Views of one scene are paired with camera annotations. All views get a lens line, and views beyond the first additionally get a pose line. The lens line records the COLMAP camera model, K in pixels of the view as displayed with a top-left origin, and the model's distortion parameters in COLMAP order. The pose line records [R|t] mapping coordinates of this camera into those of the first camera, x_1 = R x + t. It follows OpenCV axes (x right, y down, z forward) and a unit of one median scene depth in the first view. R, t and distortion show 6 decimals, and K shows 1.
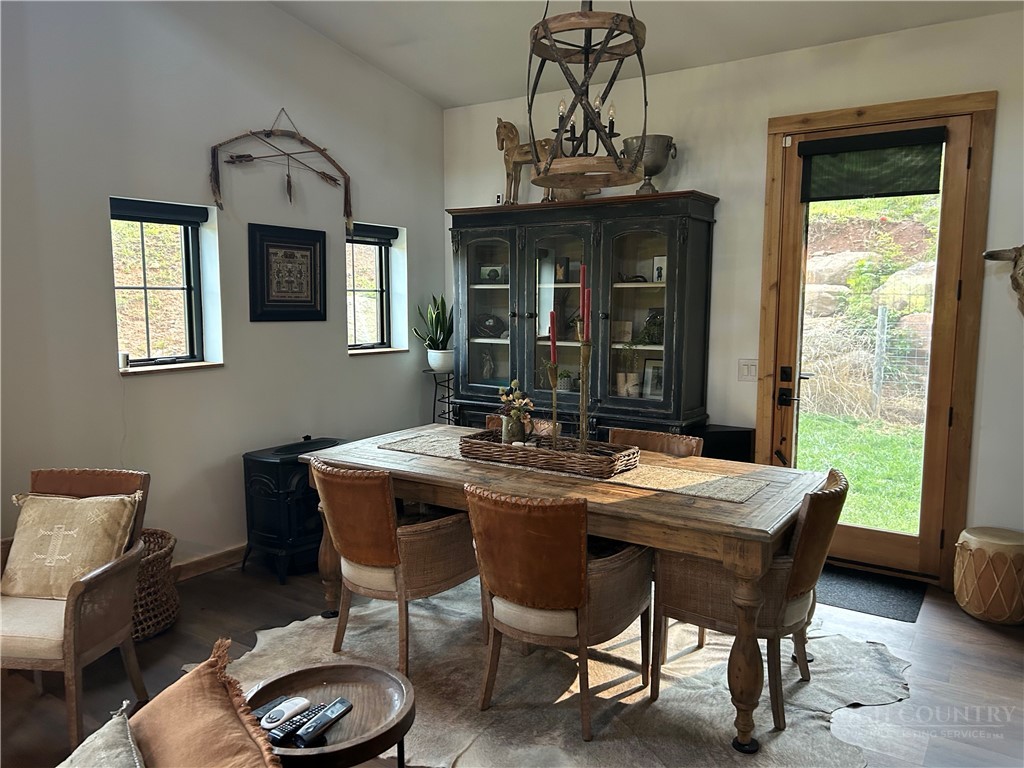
lens RADIAL K [[802.9, 0, 527.0], [0, 802.9, 393.7], [0, 0, 1]] dist [0.014843, -0.002447]
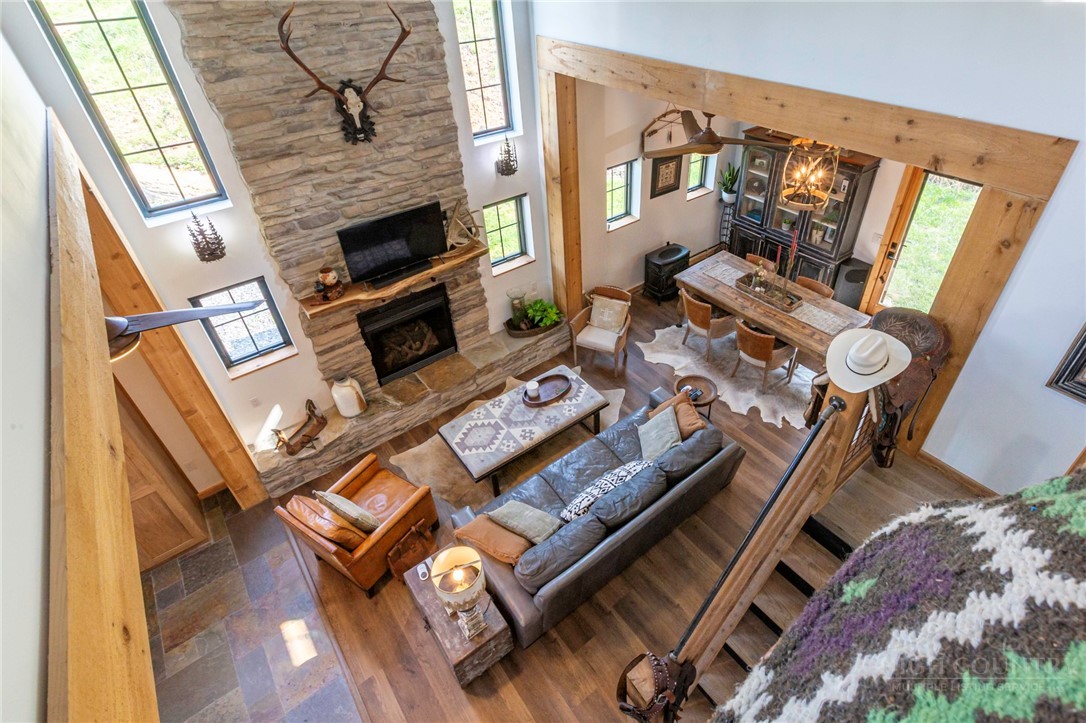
lens RADIAL K [[539.7, 0, 558.7], [0, 539.7, 347.5], [0, 0, 1]] dist [0.003503, -0.000934]
pose [[0.940924, 0.156202, -0.300438, -0.046525], [0.021555, 0.857820, 0.513498, -0.523952], [0.337931, -0.489638, 0.803777, -0.579807]]
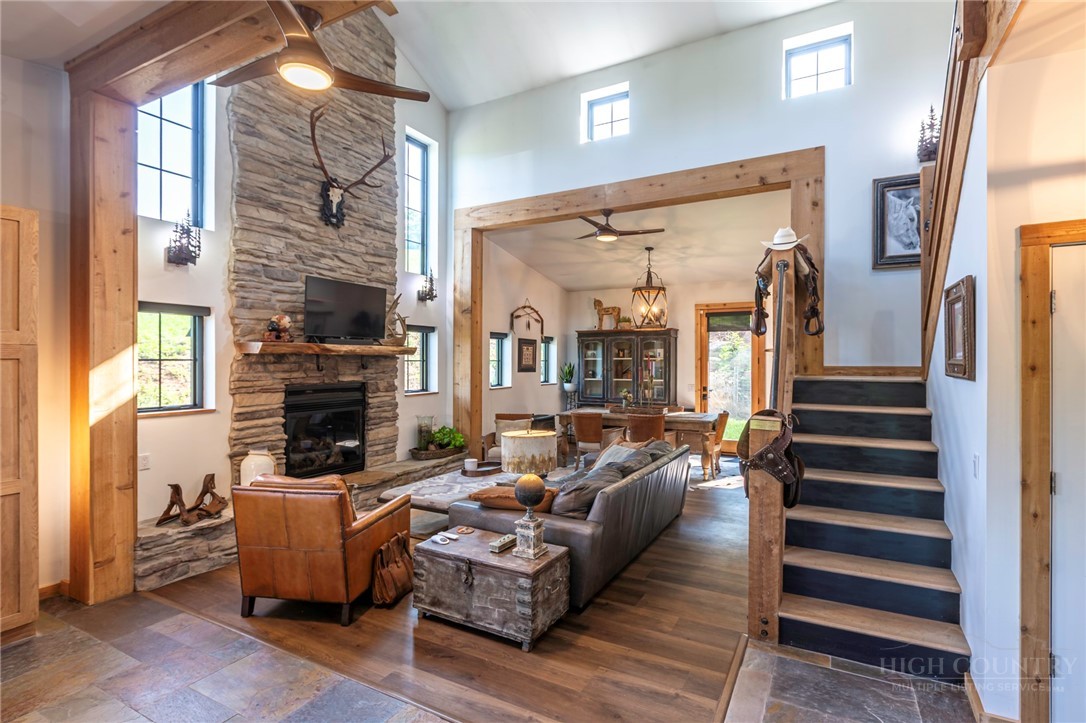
lens RADIAL K [[539.7, 0, 528.6], [0, 539.7, 365.8], [0, 0, 1]] dist [0.003503, -0.000934]
pose [[0.998870, -0.004257, 0.047345, -0.382143], [0.009406, 0.993990, -0.109070, 0.093464], [-0.046596, 0.109392, 0.992906, -0.867365]]
